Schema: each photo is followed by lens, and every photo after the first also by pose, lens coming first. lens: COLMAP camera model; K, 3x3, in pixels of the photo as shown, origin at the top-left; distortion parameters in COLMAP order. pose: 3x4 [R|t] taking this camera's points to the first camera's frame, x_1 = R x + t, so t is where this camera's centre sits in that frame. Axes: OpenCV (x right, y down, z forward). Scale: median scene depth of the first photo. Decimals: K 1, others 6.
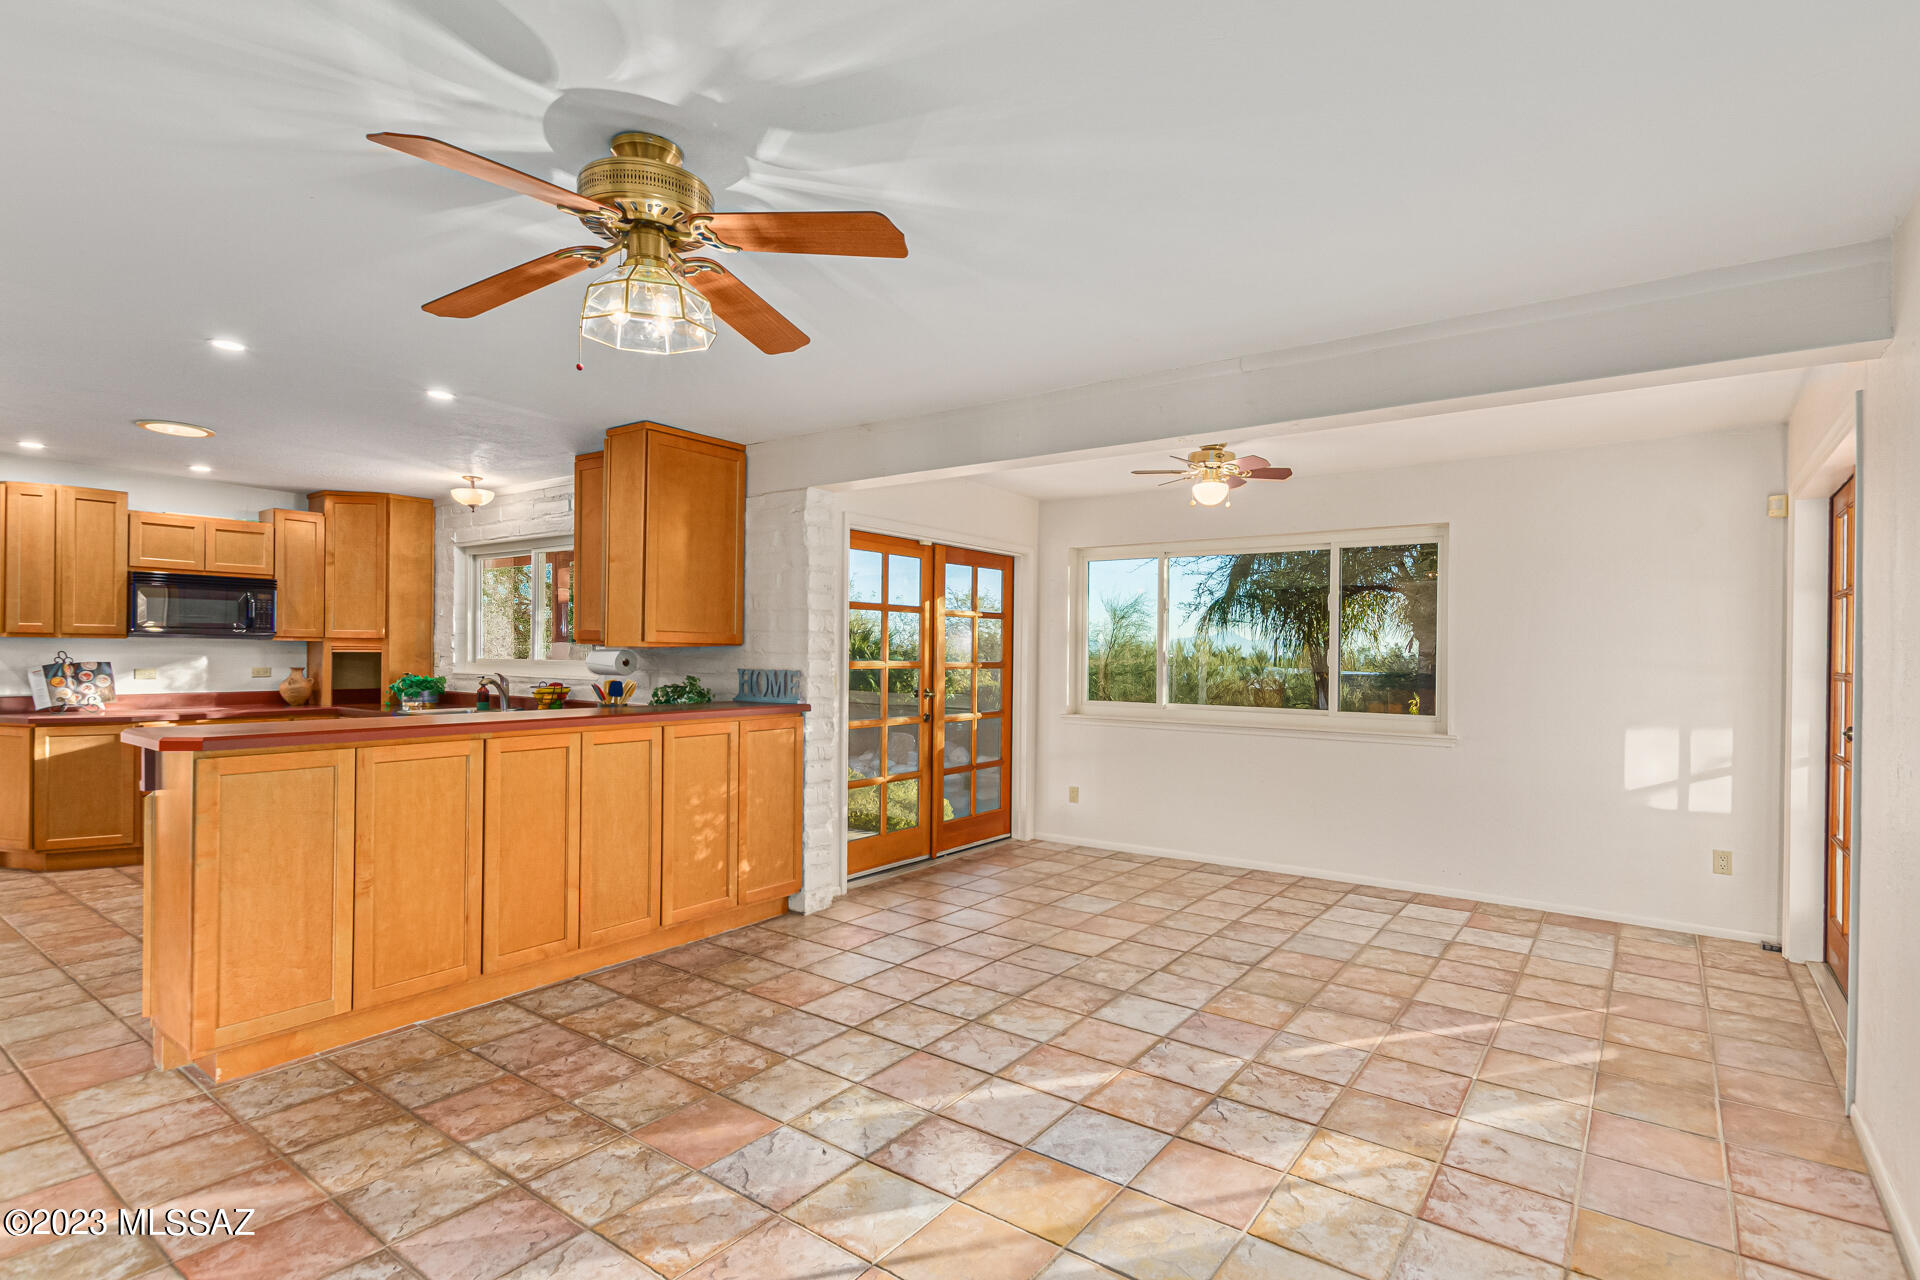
lens RADIAL K [[935.4, 0, 963.2], [0, 935.4, 650.6], [0, 0, 1]] dist [0.010010, -0.002725]
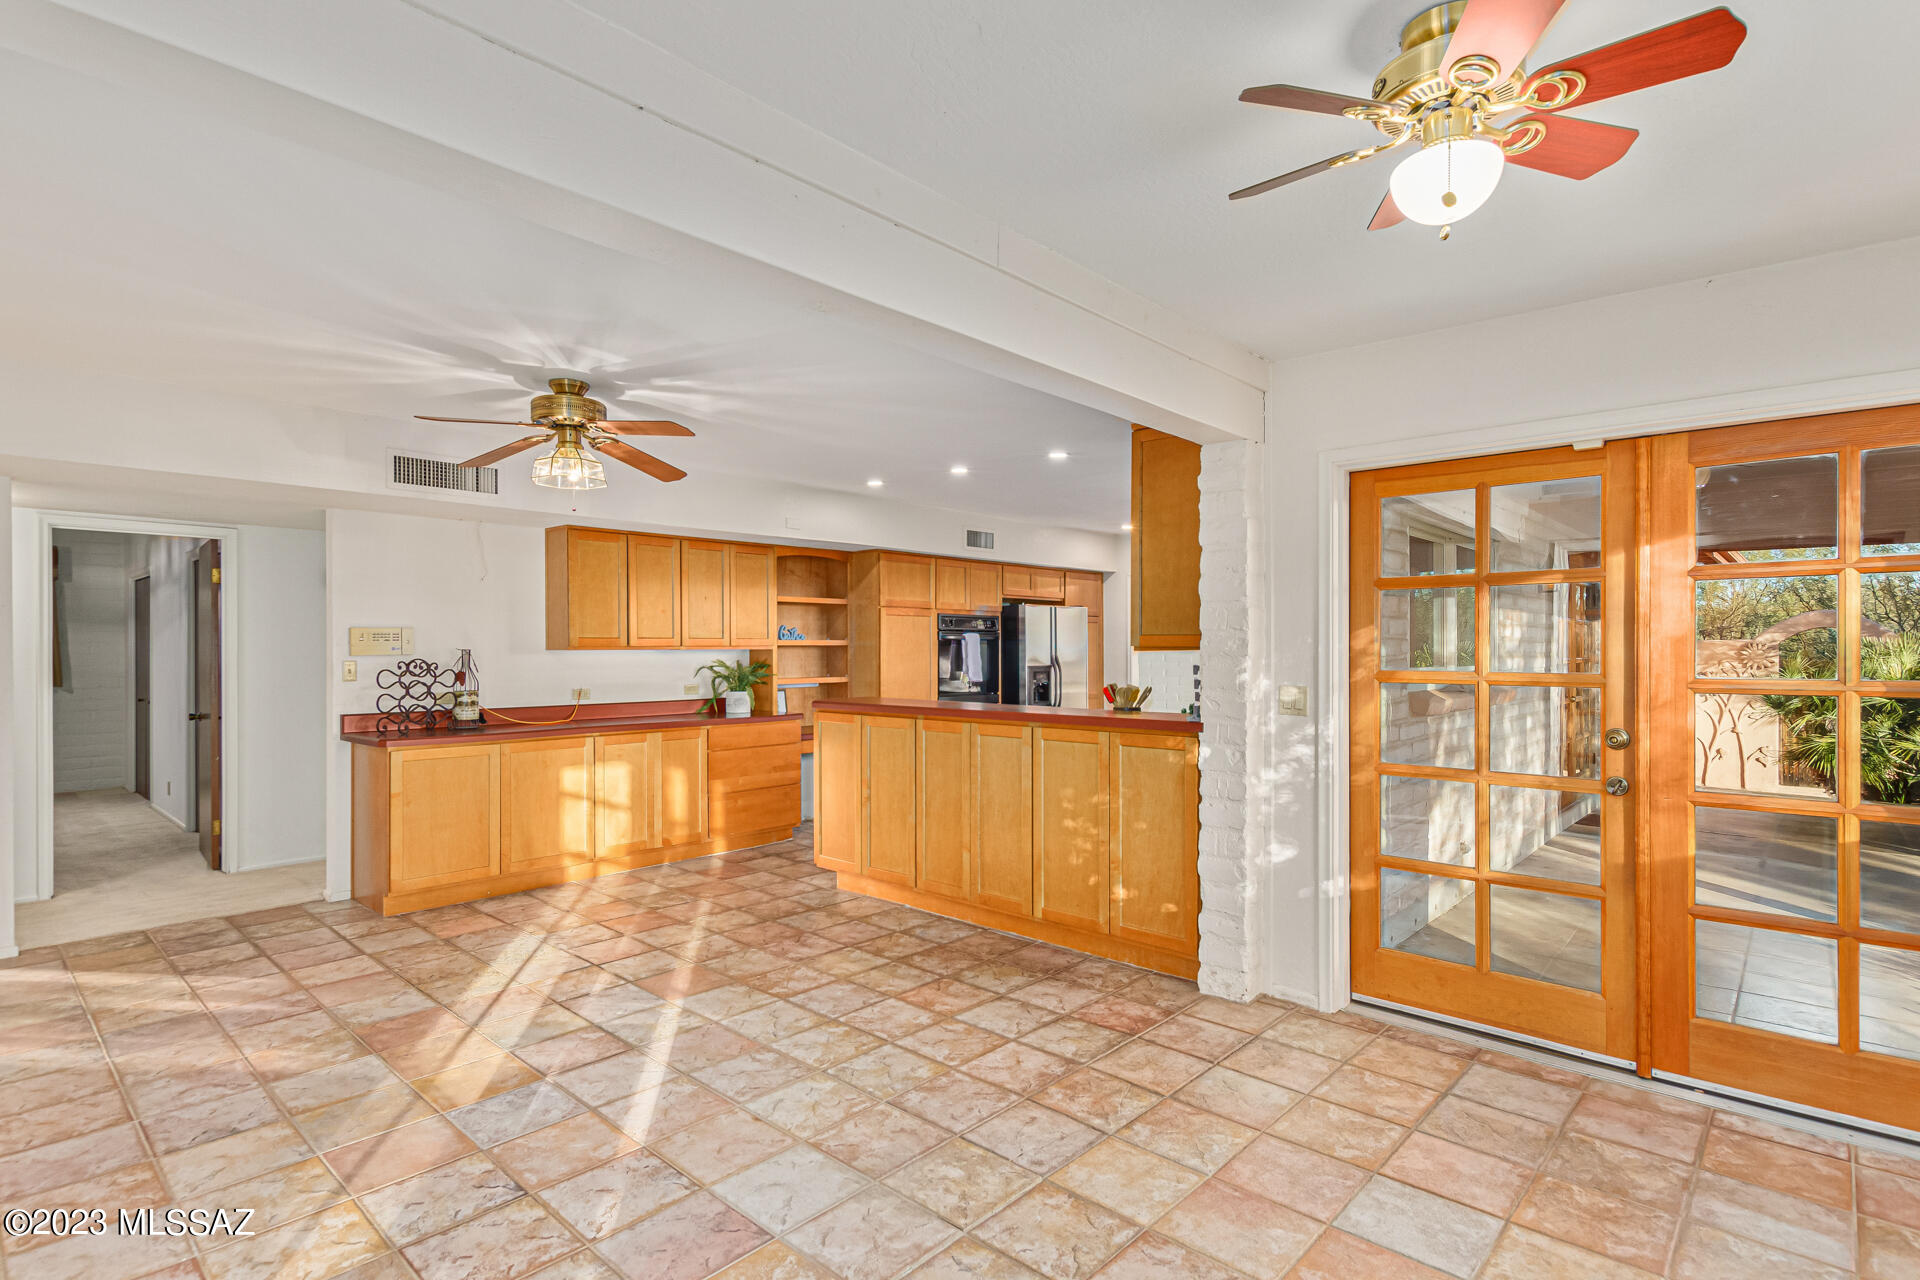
lens RADIAL K [[935.4, 0, 952.8], [0, 935.4, 650.9], [0, 0, 1]] dist [0.010010, -0.002725]
pose [[-0.108527, -0.009047, -0.994052, 0.708163], [-0.000458, 0.999959, -0.009050, 0.004686], [0.994093, -0.000527, -0.108527, 0.980740]]
